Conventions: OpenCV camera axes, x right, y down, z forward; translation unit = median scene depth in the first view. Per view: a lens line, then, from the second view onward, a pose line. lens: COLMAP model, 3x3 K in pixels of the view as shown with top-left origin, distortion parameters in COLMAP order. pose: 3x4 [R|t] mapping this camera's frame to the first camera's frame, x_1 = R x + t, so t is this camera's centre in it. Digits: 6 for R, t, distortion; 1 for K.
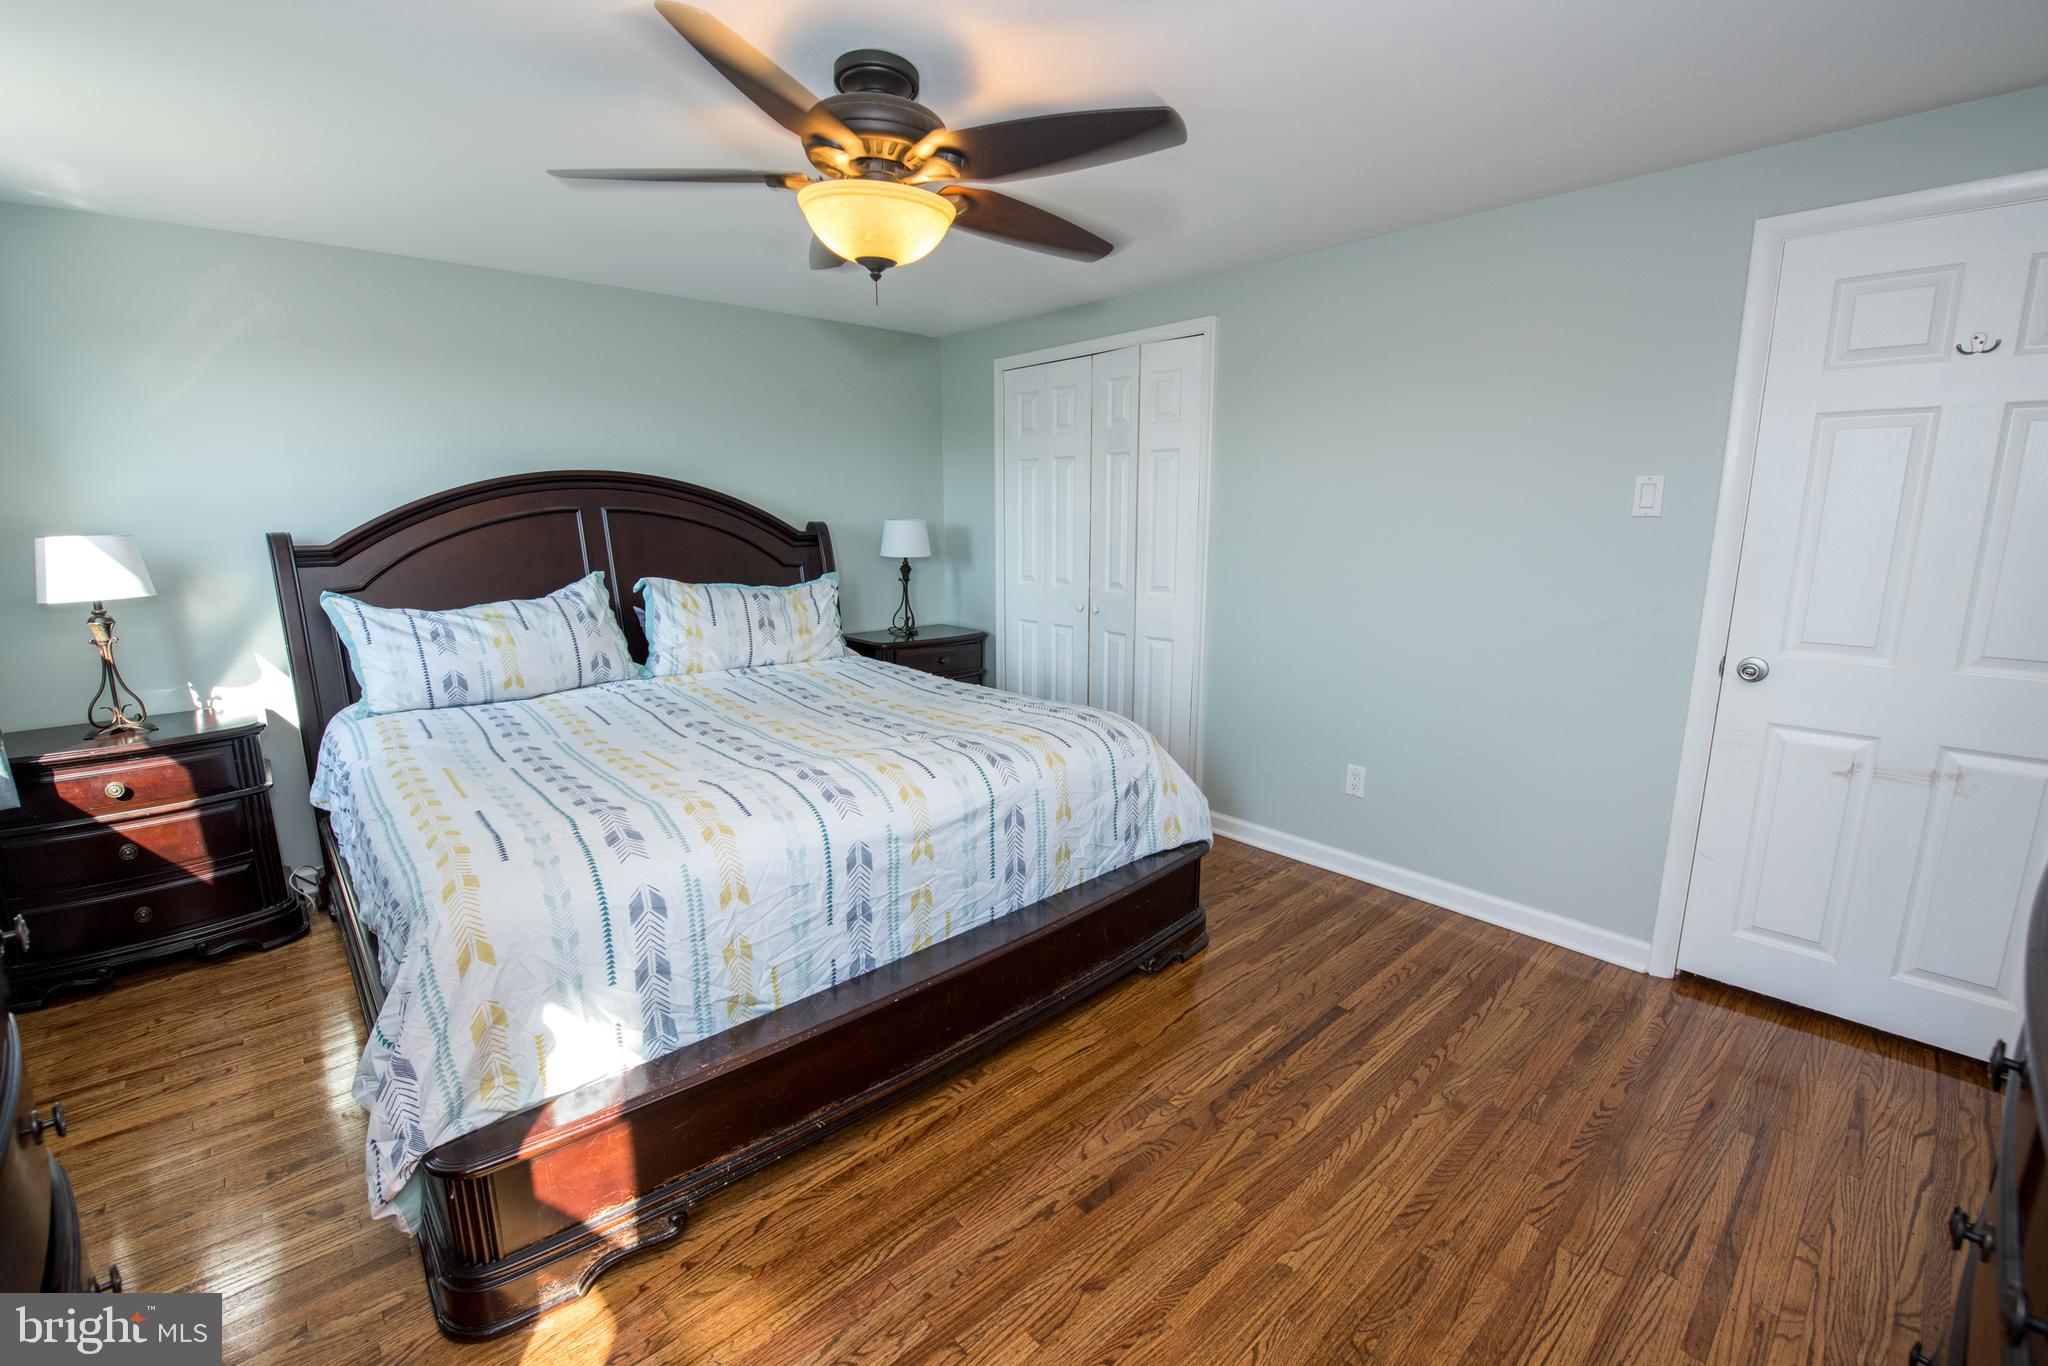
lens RADIAL K [[876.2, 0, 1024.0], [0, 876.2, 683.0], [0, 0, 1]] dist [-0.004445, -0.000466]
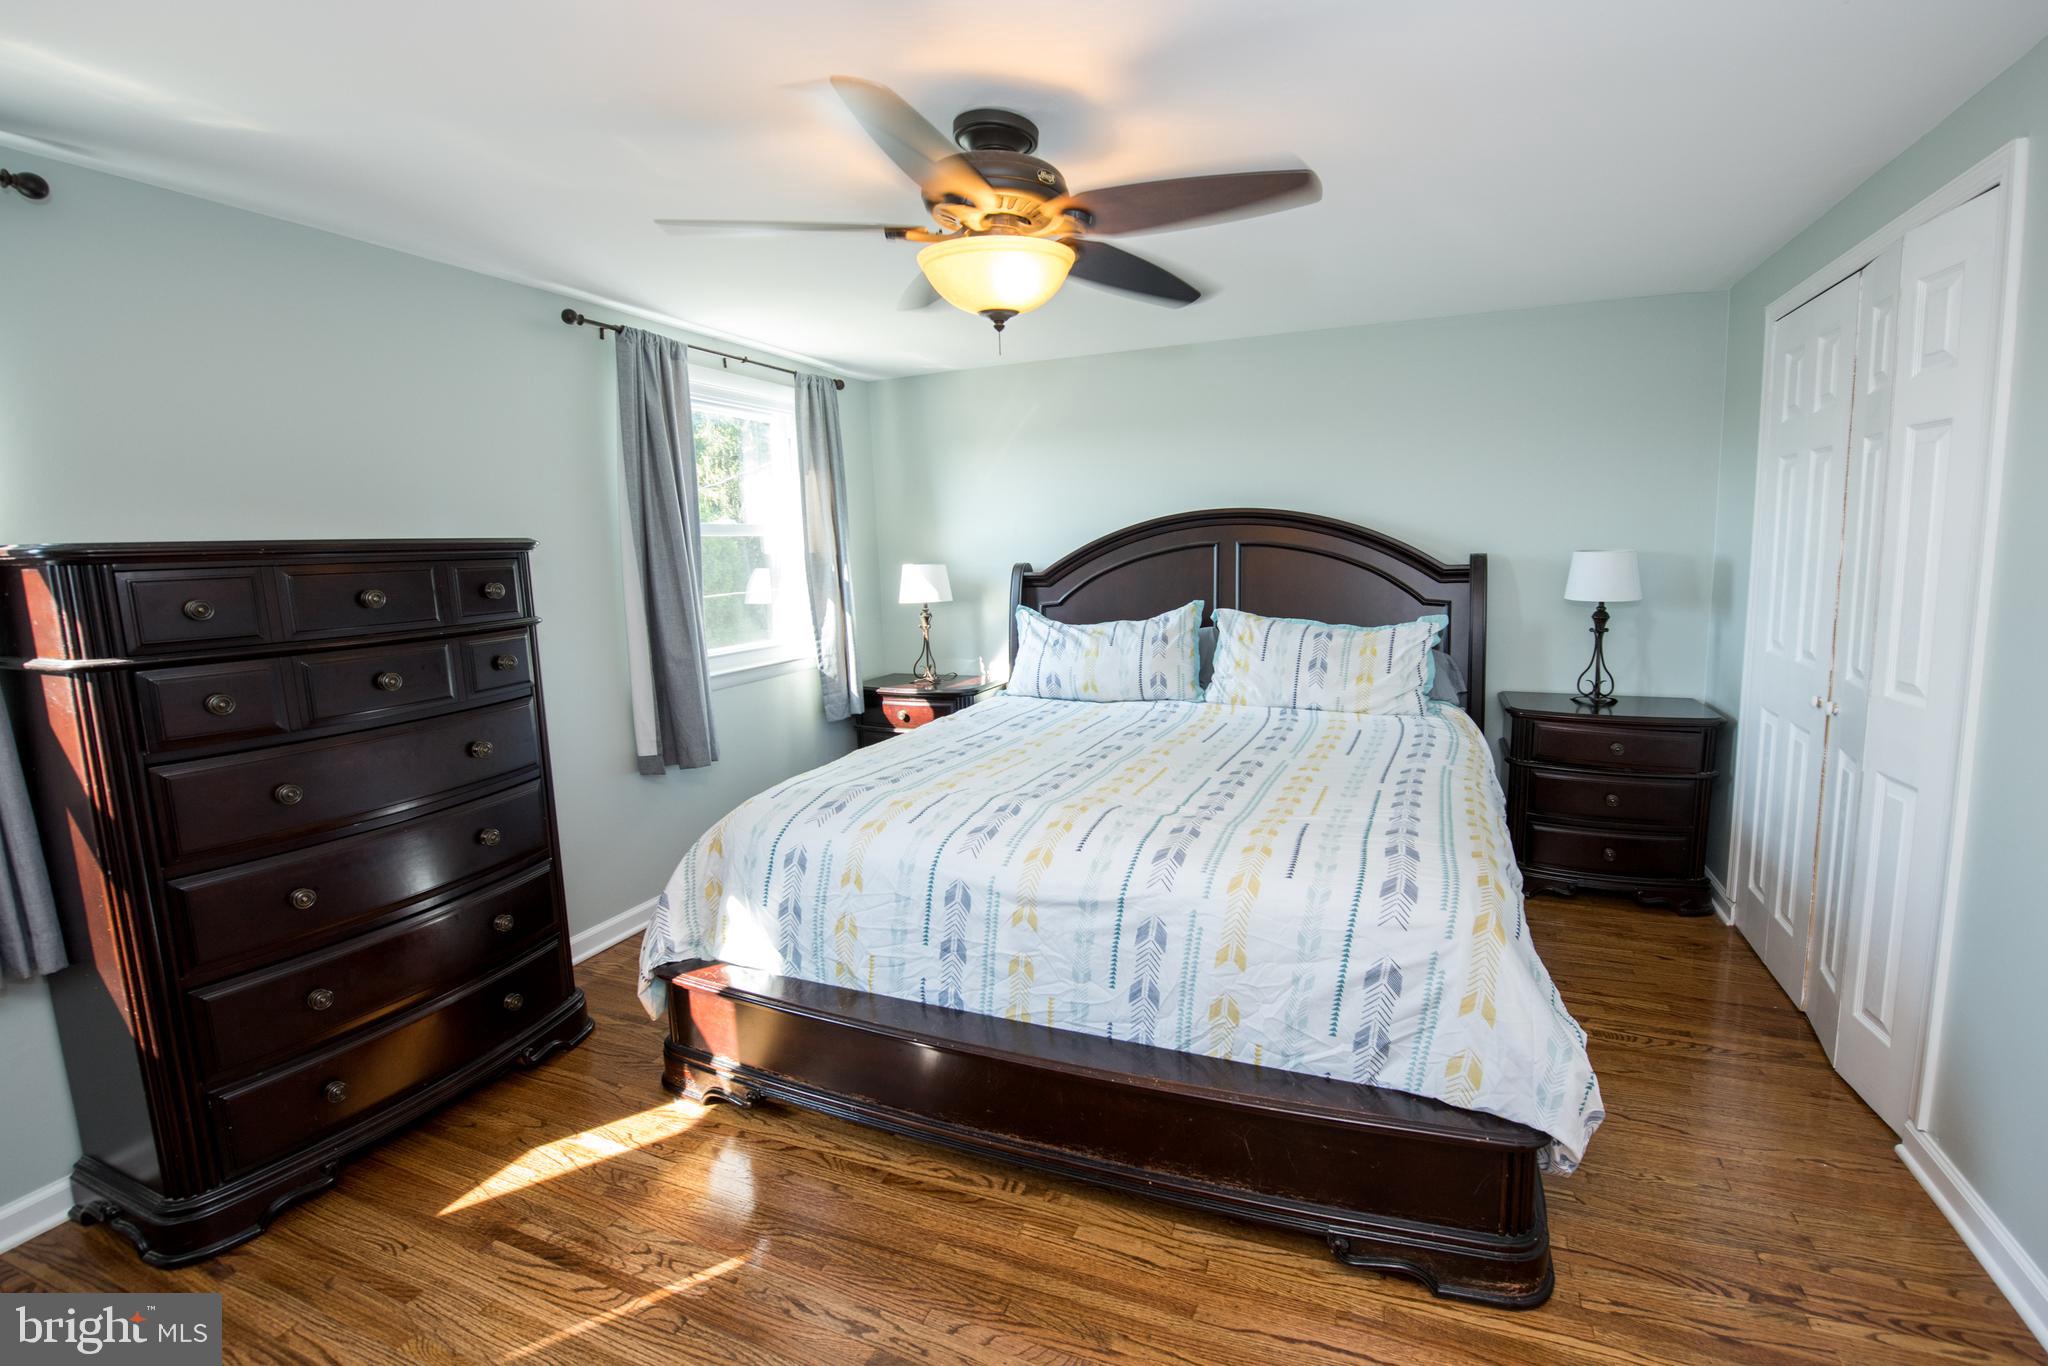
lens RADIAL K [[863.3, 0, 1019.3], [0, 863.3, 658.9], [0, 0, 1]] dist [-0.012608, -0.000380]
pose [[0.440797, 0.110555, -0.890772, 0.606137], [-0.151448, 0.987319, 0.047594, -0.112163], [0.884738, 0.113926, 0.451951, 0.493844]]
